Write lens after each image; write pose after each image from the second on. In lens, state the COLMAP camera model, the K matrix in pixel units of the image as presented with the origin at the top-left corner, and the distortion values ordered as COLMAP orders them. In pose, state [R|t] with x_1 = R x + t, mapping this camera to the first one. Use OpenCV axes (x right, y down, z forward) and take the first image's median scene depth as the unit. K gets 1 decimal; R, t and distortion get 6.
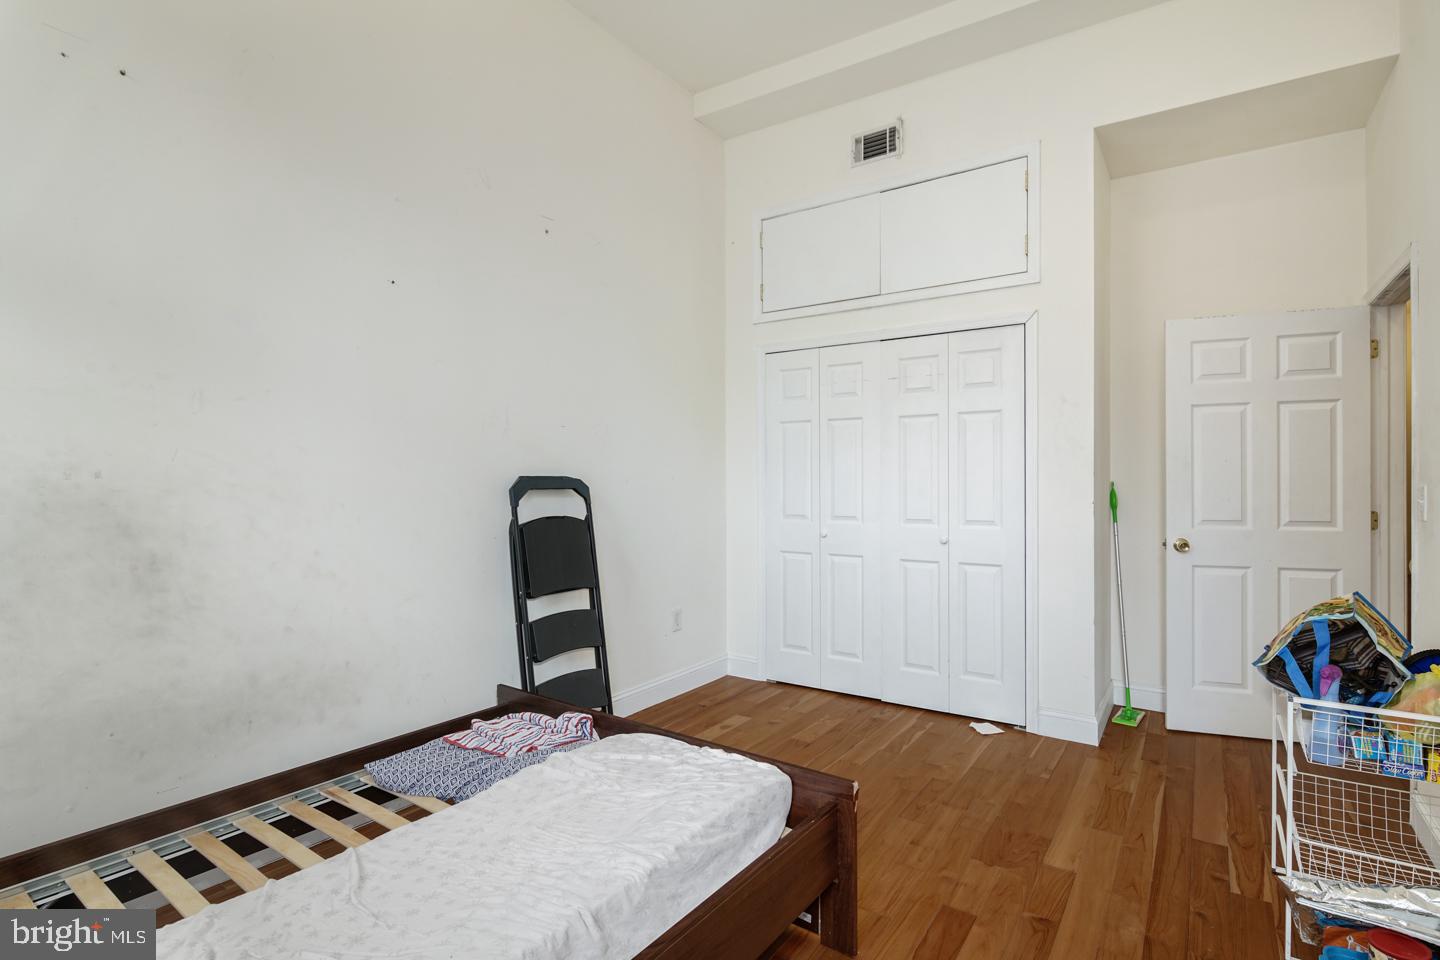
lens RADIAL K [[701.4, 0, 720.0], [0, 701.4, 480.0], [0, 0, 1]] dist [-0.000199, -0.000004]
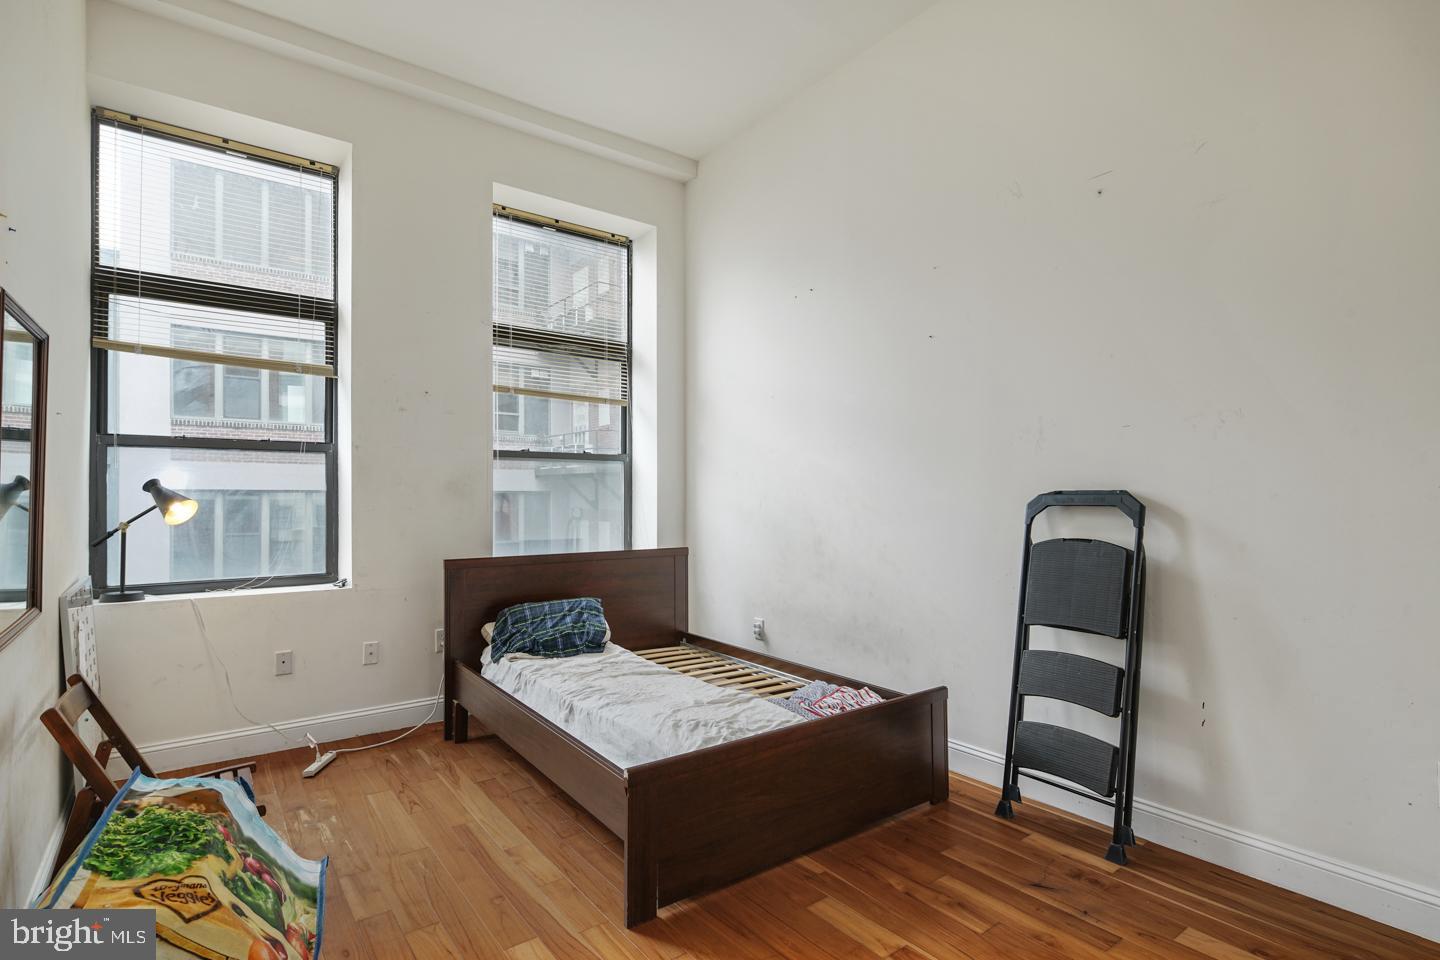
lens RADIAL K [[699.4, 0, 722.9], [0, 699.4, 502.8], [0, 0, 1]] dist [-0.000103, -0.000065]
pose [[-0.316744, 0.006823, -0.948487, 0.714532], [0.001913, 0.999977, 0.006554, 0.002216], [0.948509, 0.000261, -0.316749, 0.898506]]
